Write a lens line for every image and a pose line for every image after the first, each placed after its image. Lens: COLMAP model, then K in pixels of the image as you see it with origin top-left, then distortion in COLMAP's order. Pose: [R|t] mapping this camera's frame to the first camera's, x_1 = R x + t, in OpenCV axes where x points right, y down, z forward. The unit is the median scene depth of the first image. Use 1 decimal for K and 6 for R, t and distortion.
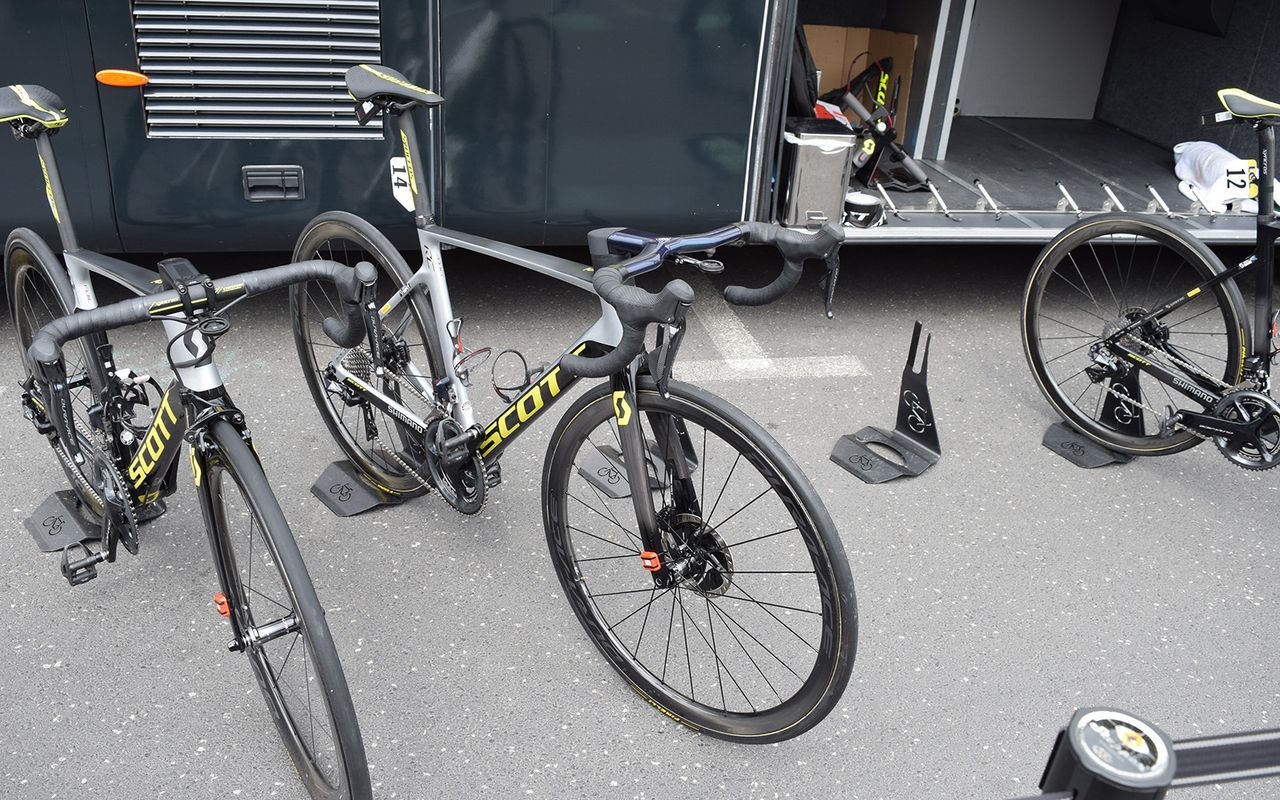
lens RADIAL K [[1036.3, 0, 642.5], [0, 1036.3, 391.6], [0, 0, 1]] dist [-0.085709, 0.018236]
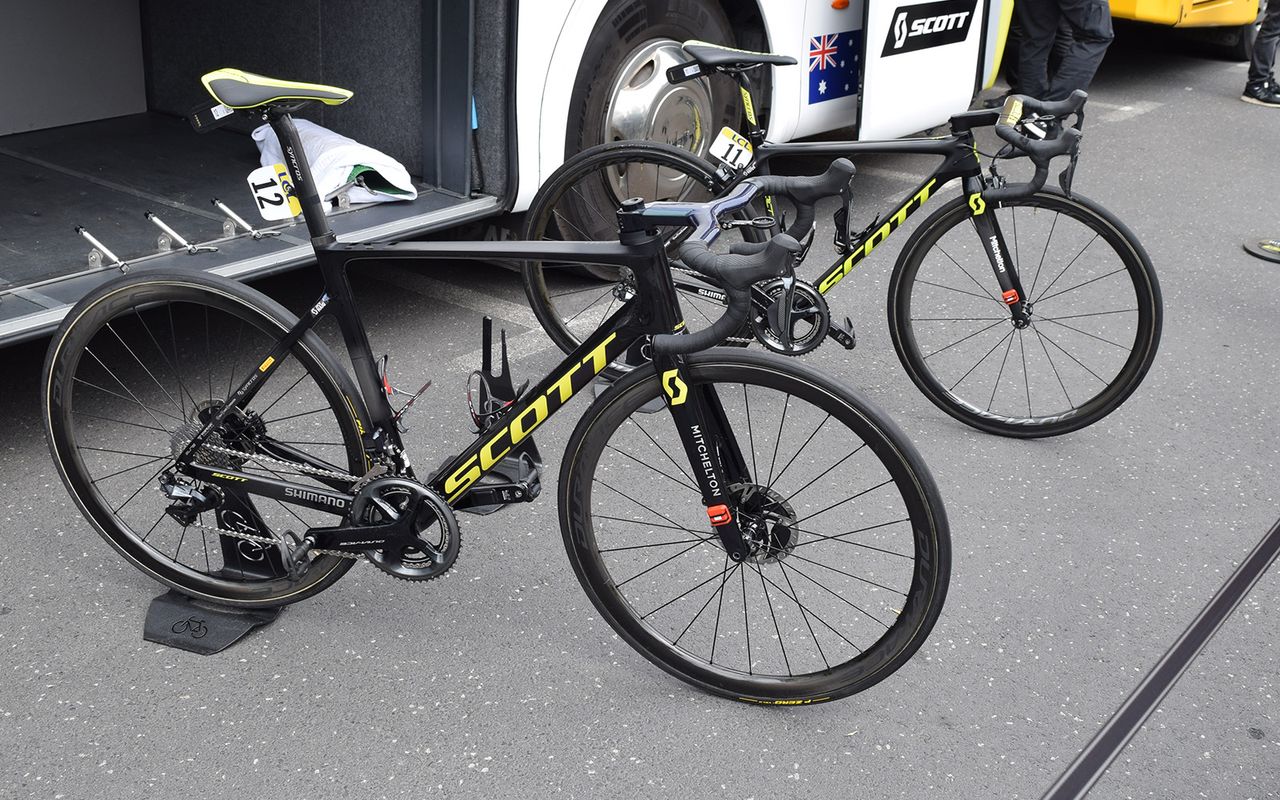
lens RADIAL K [[1411.7, 0, 722.2], [0, 1411.7, 339.5], [0, 0, 1]] dist [-0.087315, 0.000000]
pose [[0.731994, -0.257860, 0.630629, 0.165437], [0.310074, 0.950281, 0.028648, -0.041947], [-0.606662, 0.174571, 0.775556, 0.076617]]
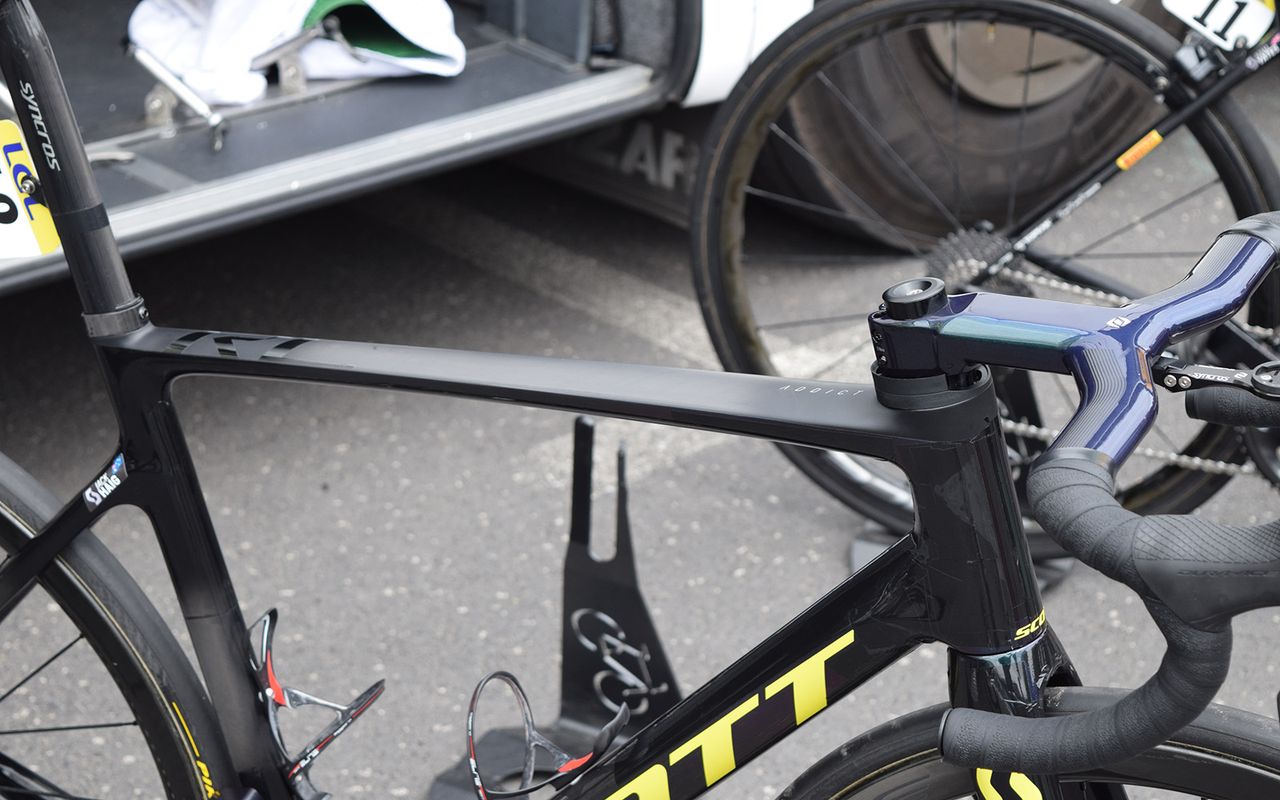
lens RADIAL K [[2886.4, 0, 629.1], [0, 2886.4, 400.8], [0, 0, 1]] dist [0.061567, 0.000000]
pose [[0.849904, -0.254533, 0.461385, 0.321665], [0.267461, 0.962801, 0.038469, -0.123882], [-0.454014, 0.090708, 0.886365, 0.216357]]
